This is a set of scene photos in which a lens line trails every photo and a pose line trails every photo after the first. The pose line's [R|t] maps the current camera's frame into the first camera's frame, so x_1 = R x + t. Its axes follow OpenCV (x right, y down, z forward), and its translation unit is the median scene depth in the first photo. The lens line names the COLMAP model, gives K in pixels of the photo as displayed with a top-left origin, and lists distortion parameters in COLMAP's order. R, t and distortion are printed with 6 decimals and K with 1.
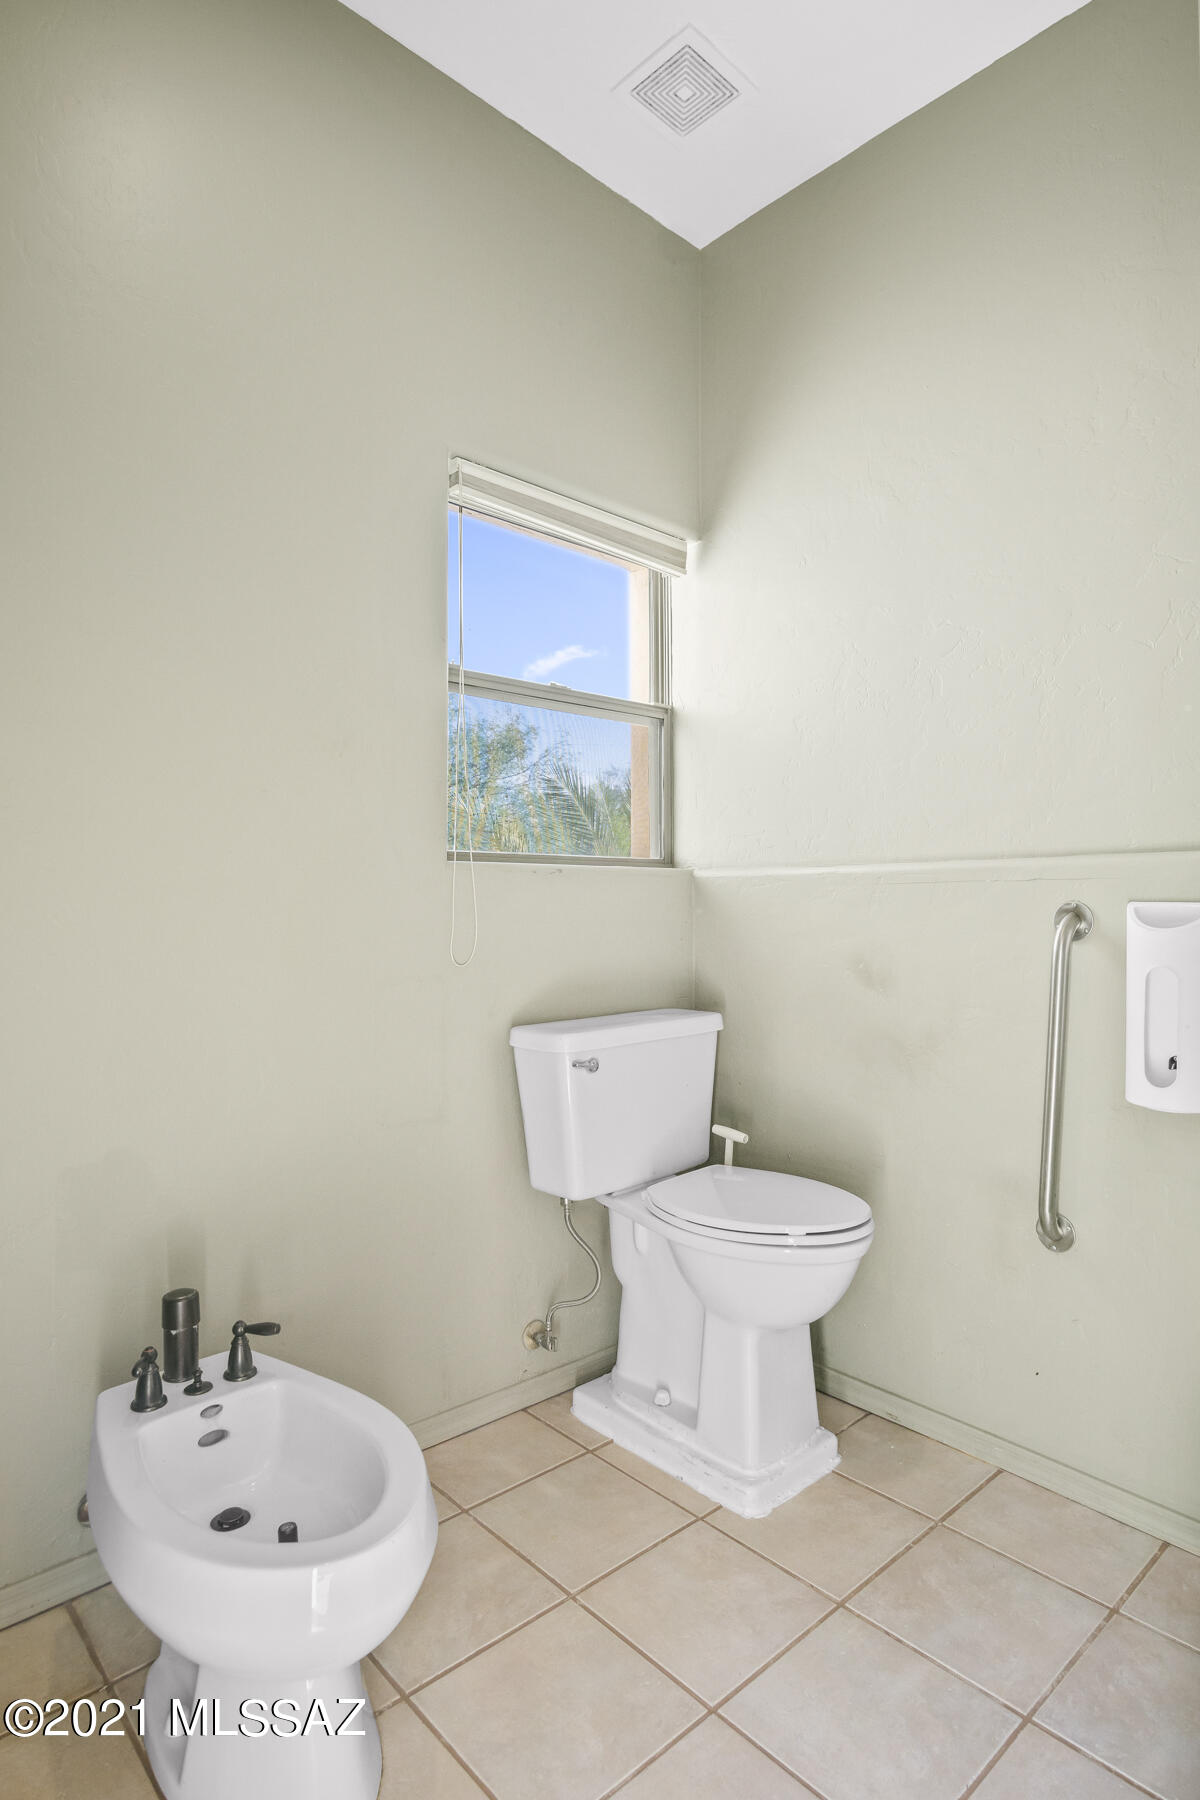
lens RADIAL K [[970.0, 0, 600.0], [0, 970.0, 900.0], [0, 0, 1]] dist [-0.060920, -0.000186]
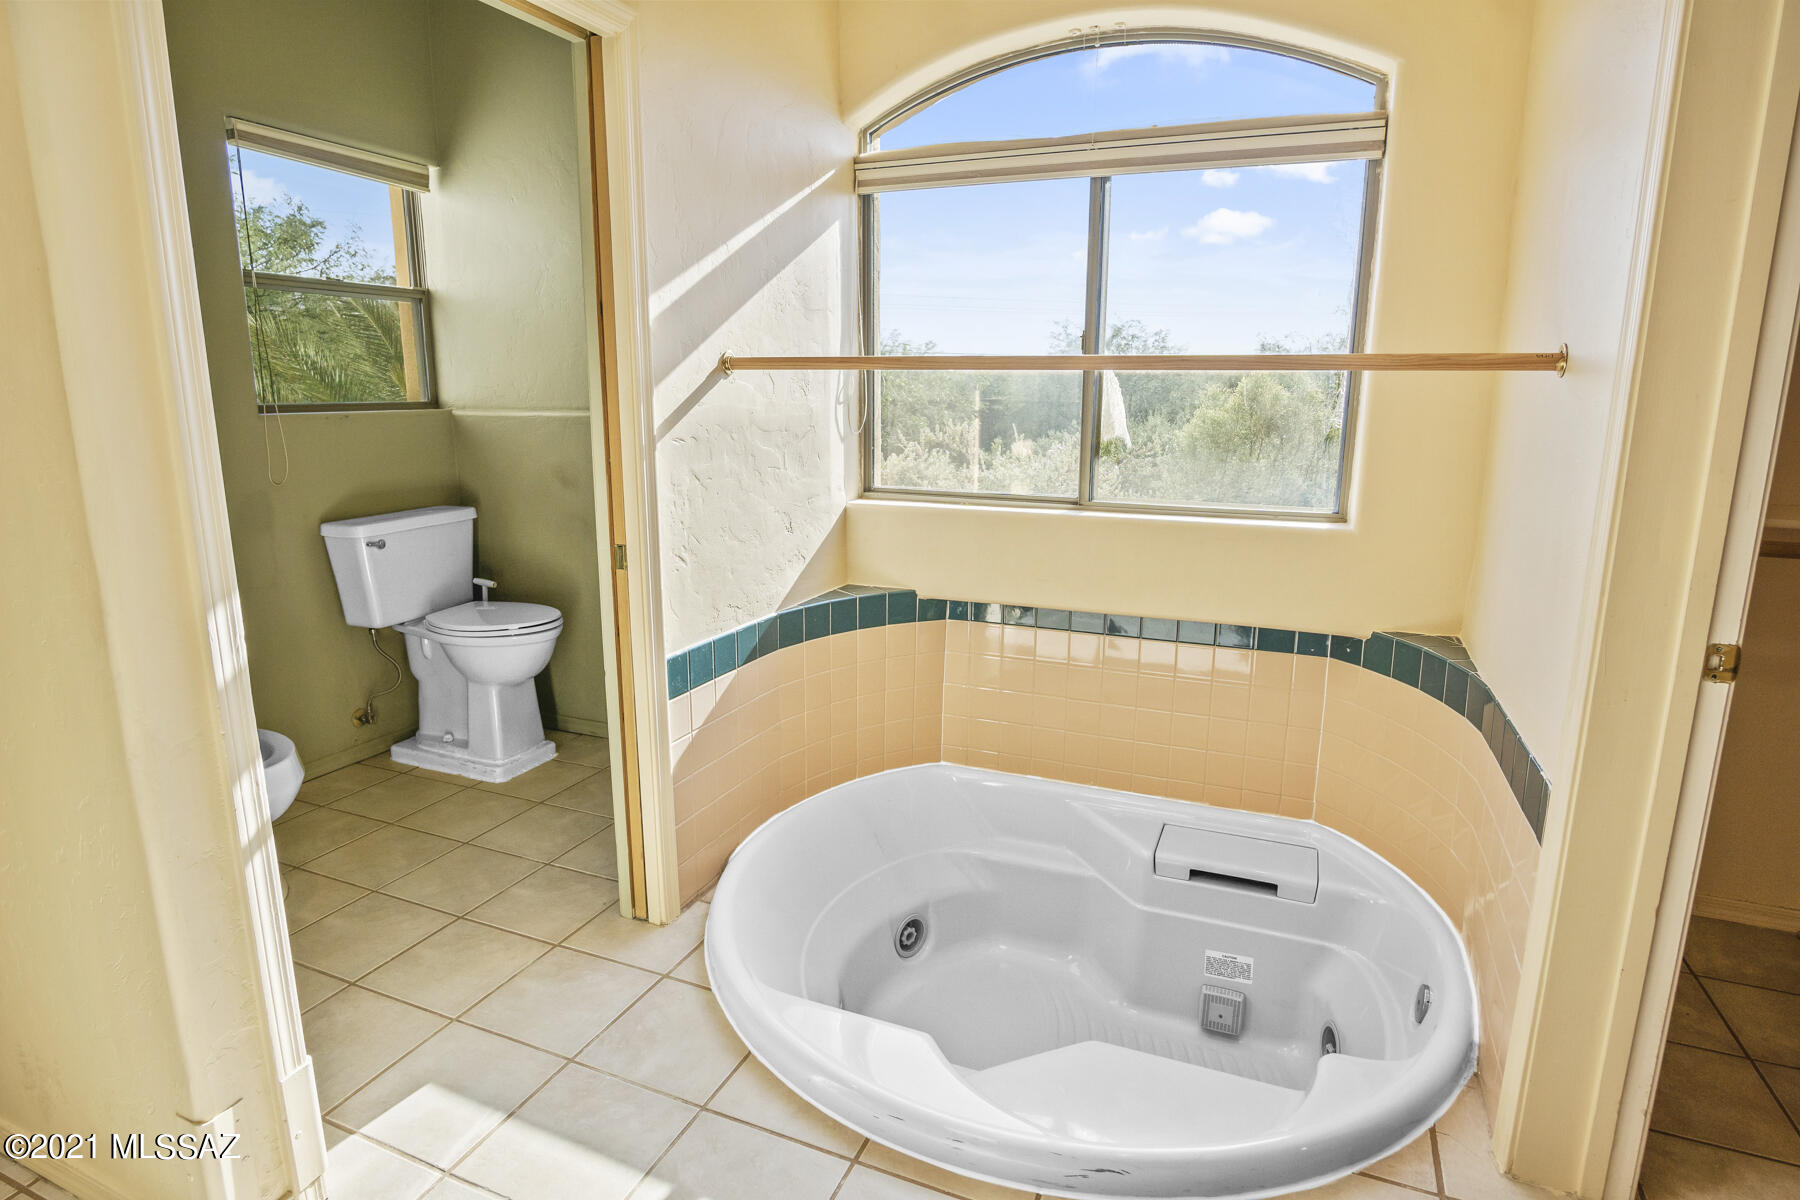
lens RADIAL K [[972.4, 0, 891.5], [0, 972.4, 582.7], [0, 0, 1]] dist [-0.022160, 0.000053]
pose [[0.904983, -0.083446, 0.417184, 0.079404], [-0.003693, 0.978999, 0.203834, -0.091072], [-0.425432, -0.186007, 0.885669, -0.745960]]
